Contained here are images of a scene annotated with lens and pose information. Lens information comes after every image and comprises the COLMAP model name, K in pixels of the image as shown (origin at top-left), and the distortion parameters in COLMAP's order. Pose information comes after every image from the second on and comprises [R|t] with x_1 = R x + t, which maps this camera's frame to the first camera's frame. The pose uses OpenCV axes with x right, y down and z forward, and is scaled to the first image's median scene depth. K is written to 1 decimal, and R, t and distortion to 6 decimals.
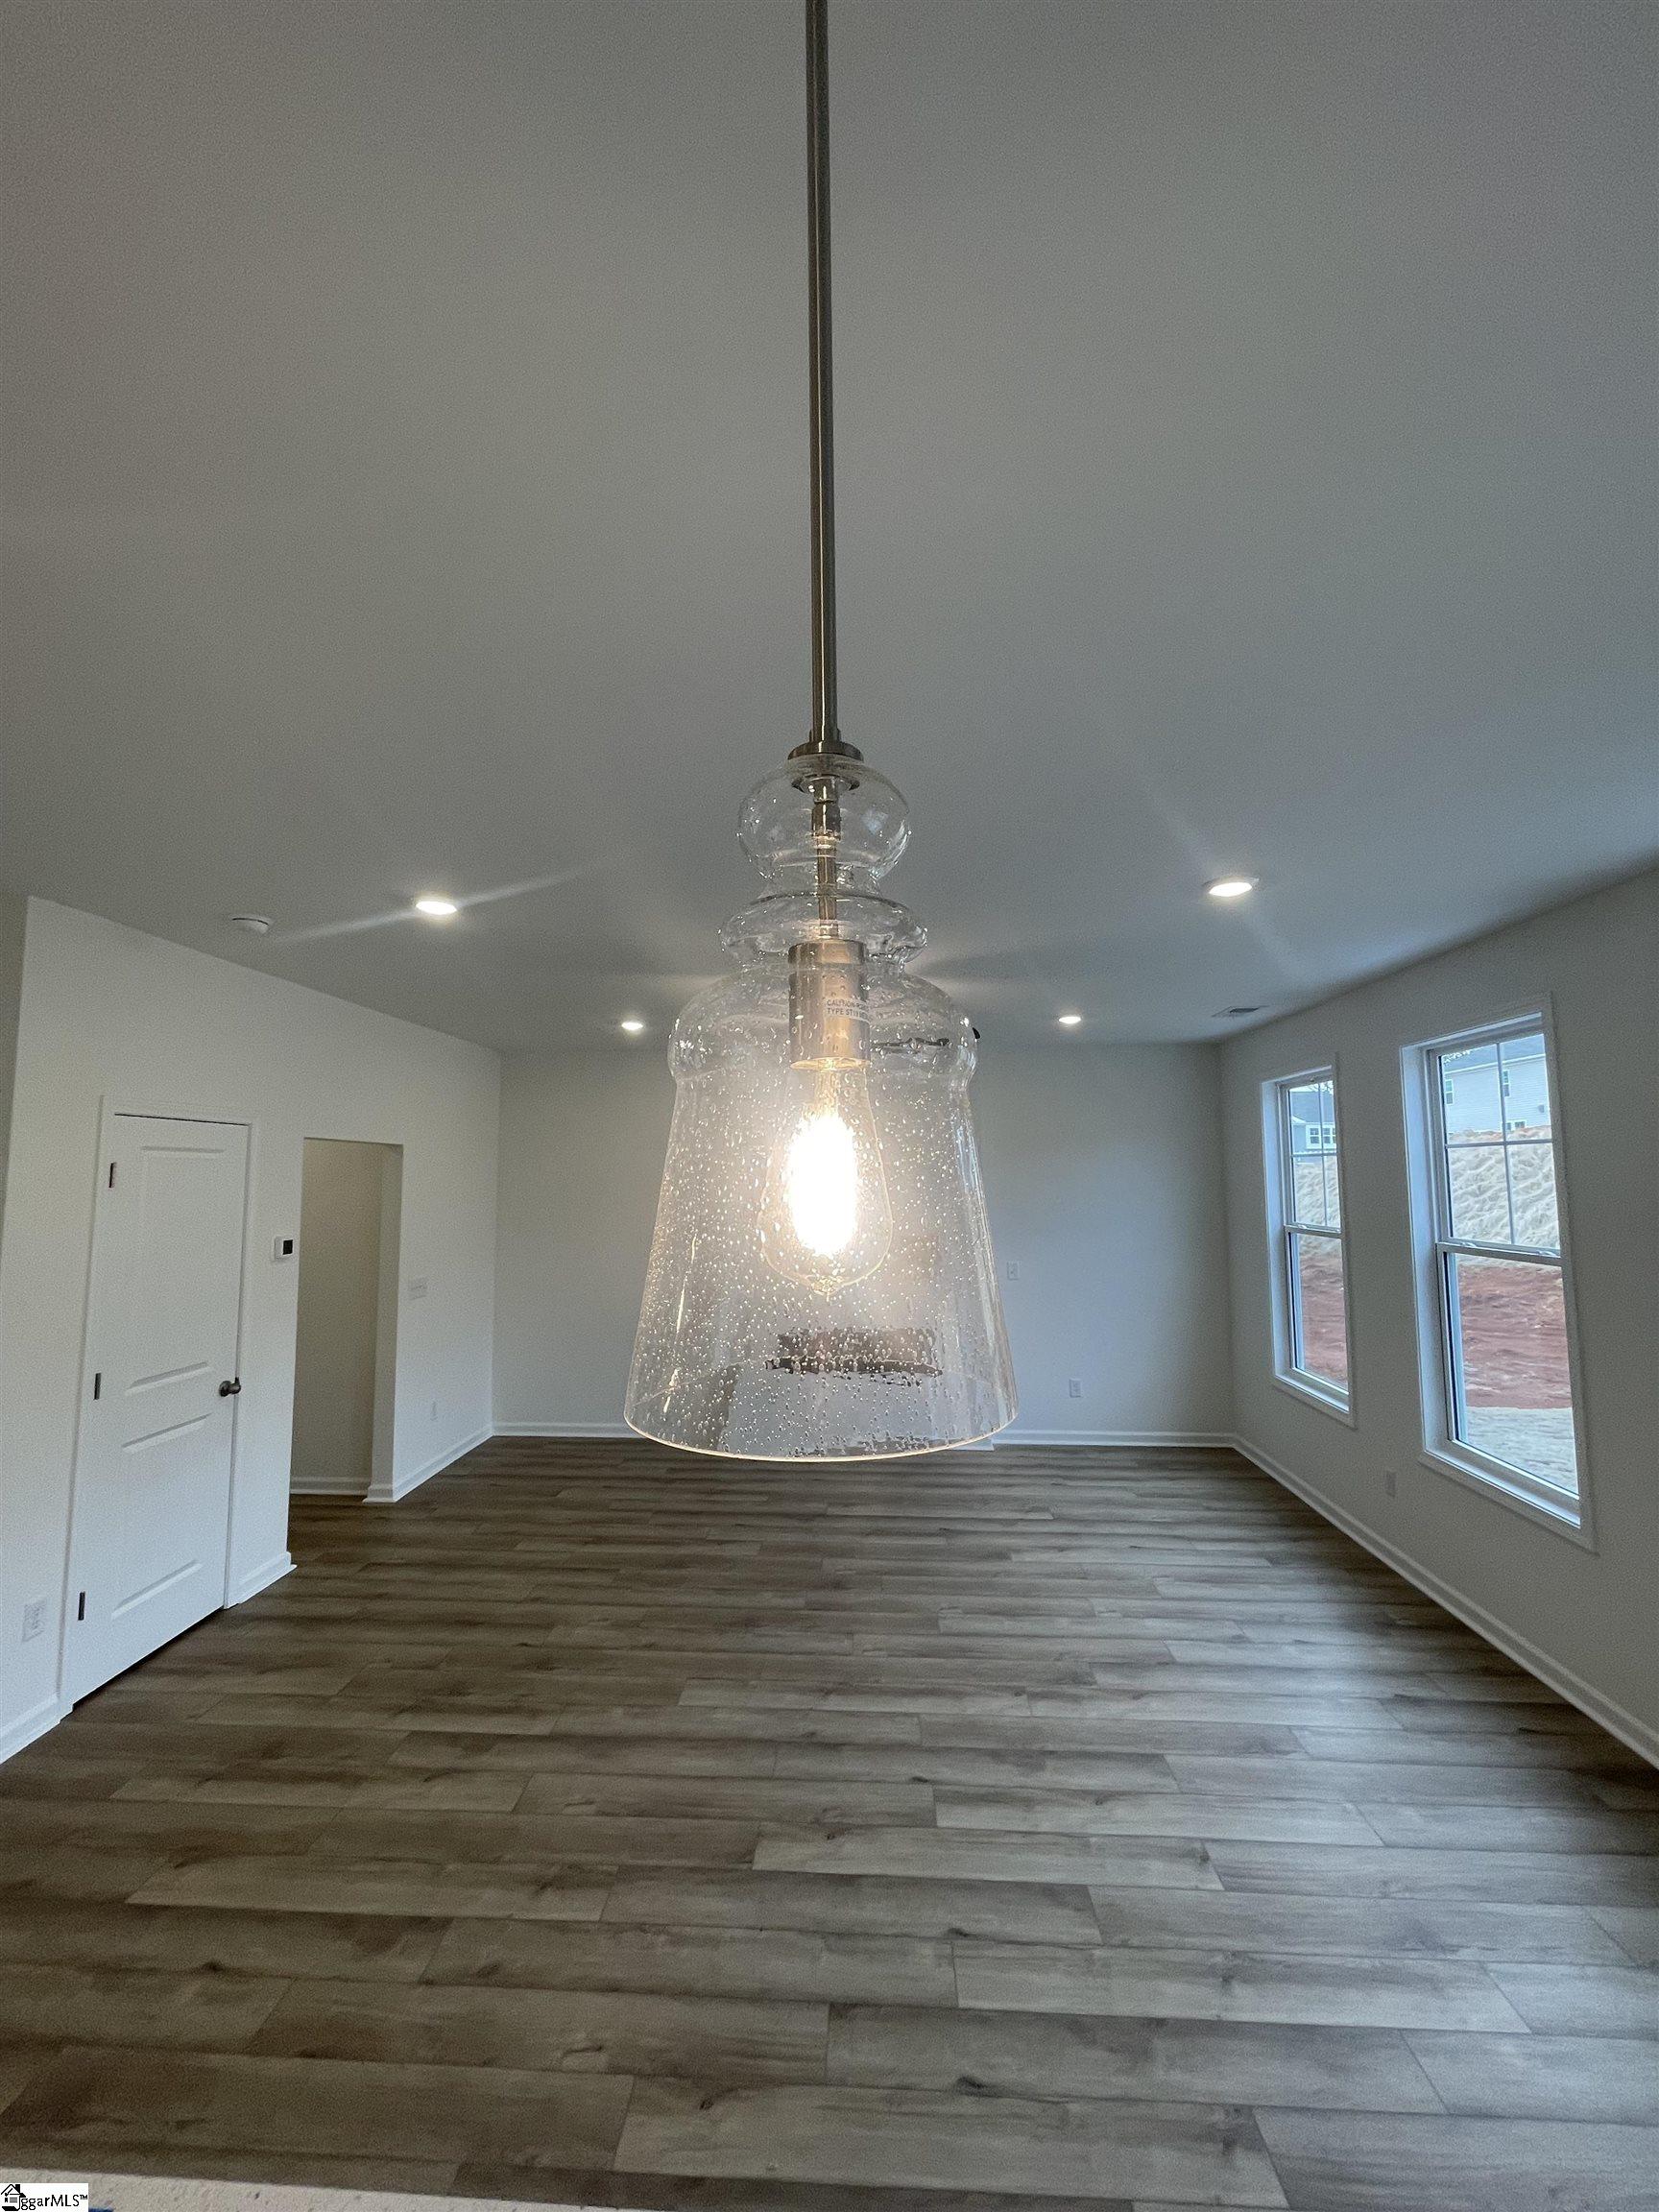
lens RADIAL K [[889.3, 0, 826.9], [0, 889.3, 1094.6], [0, 0, 1]] dist [-0.005586, 0.001440]
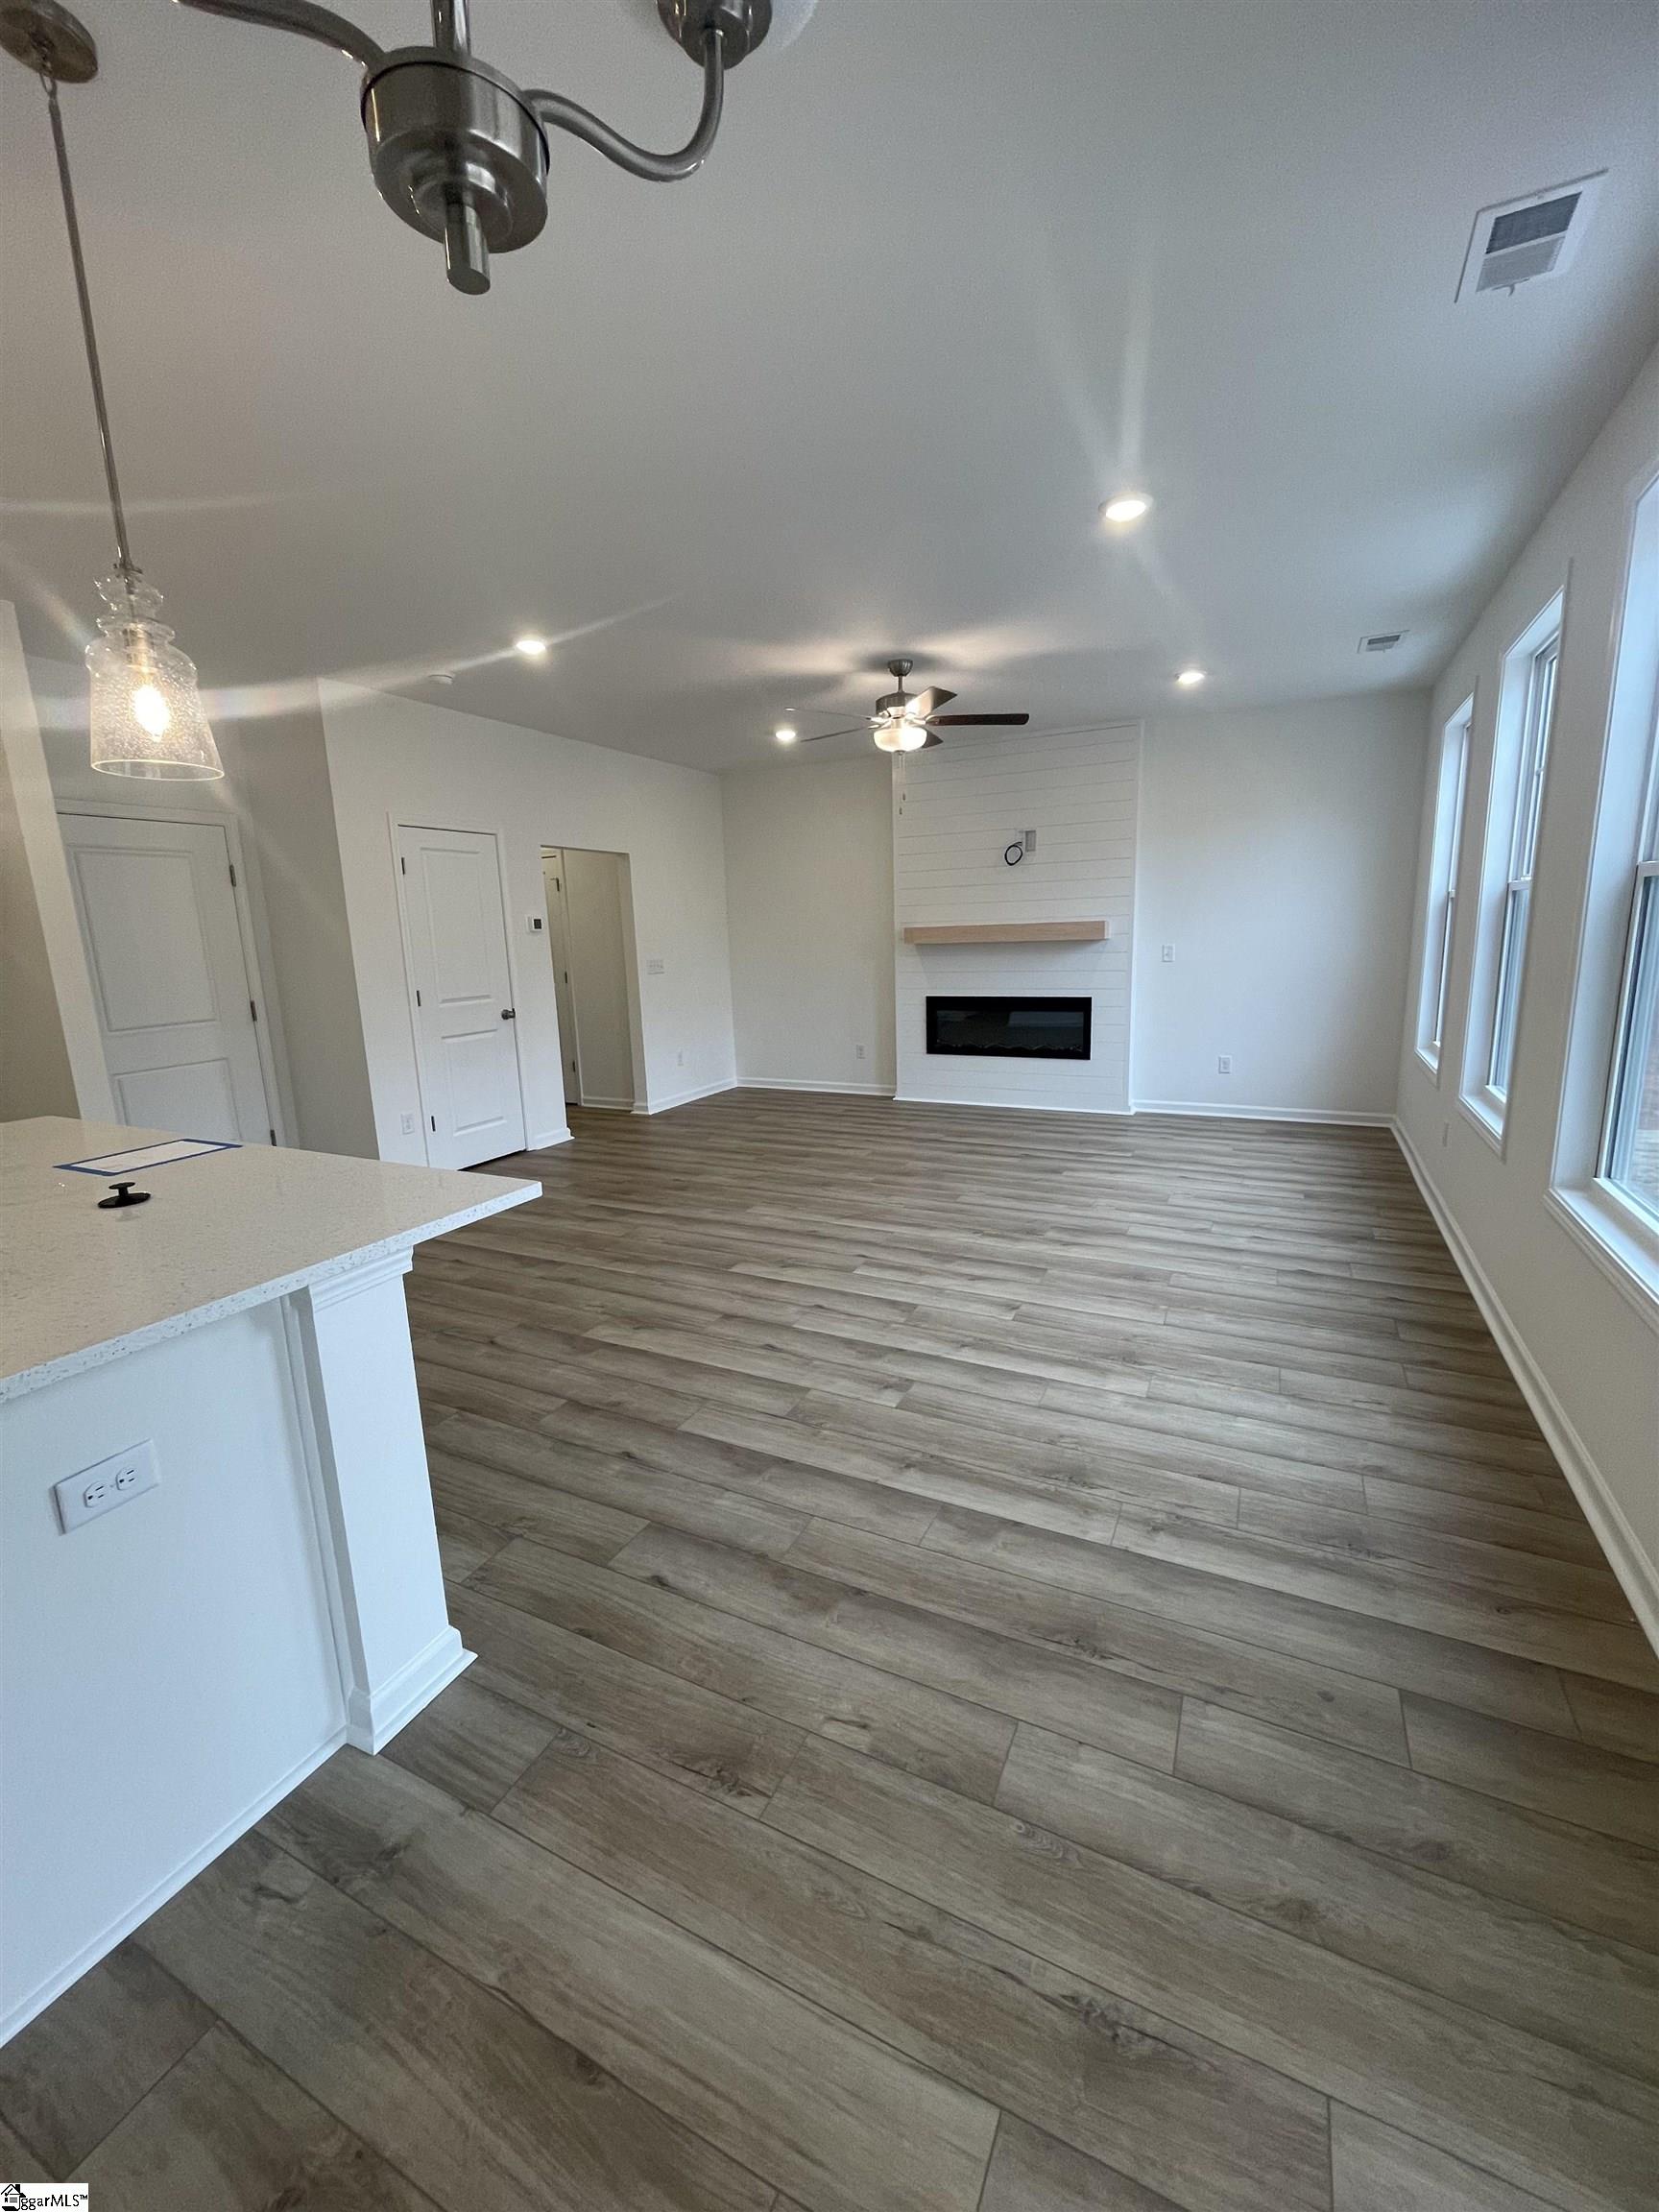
lens RADIAL K [[889.3, 0, 822.8], [0, 889.3, 1096.5], [0, 0, 1]] dist [-0.005586, 0.001440]
pose [[0.916882, 0.049482, -0.396080, 0.477851], [0.065738, 0.960018, 0.272110, 0.098195], [0.393708, -0.275530, 0.876970, -0.177671]]
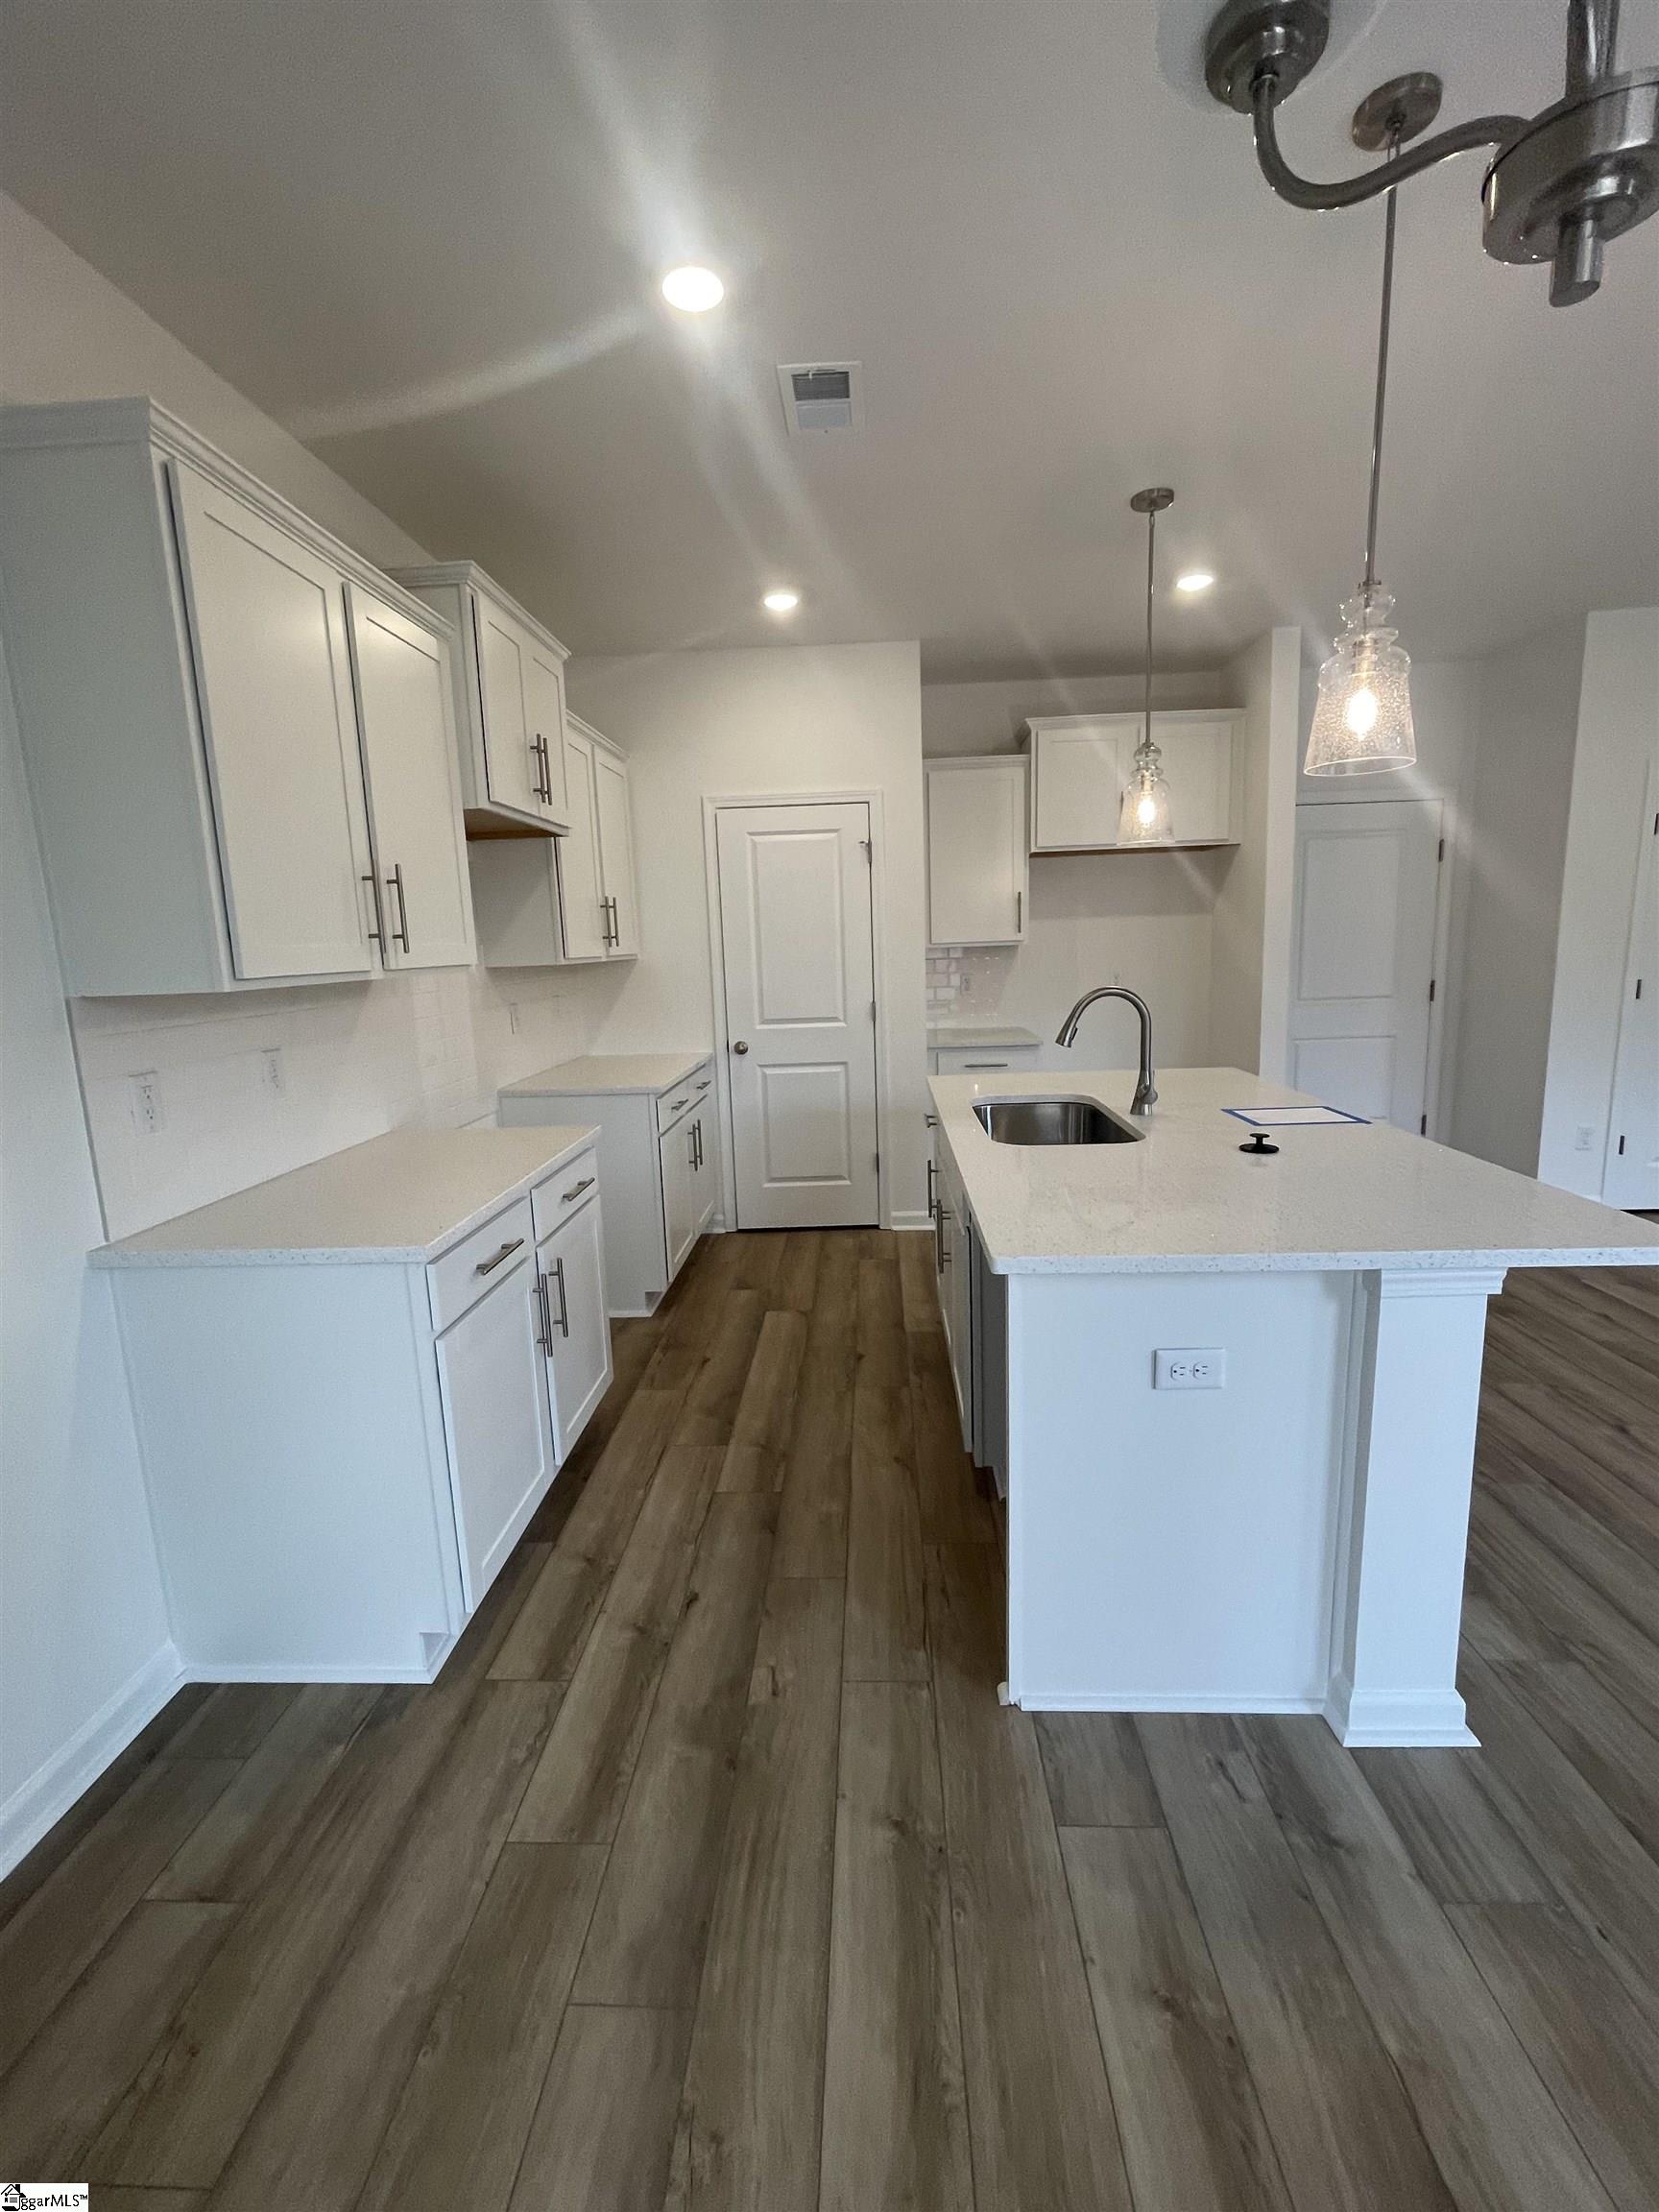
lens RADIAL K [[928.3, 0, 823.6], [0, 928.3, 1100.2], [0, 0, 1]] dist [-0.003948, -0.000215]
pose [[-0.001872, 0.172560, -0.984997, 0.515846], [0.127663, 0.976980, 0.170913, 0.093944], [0.991816, -0.125428, -0.023858, -0.172850]]
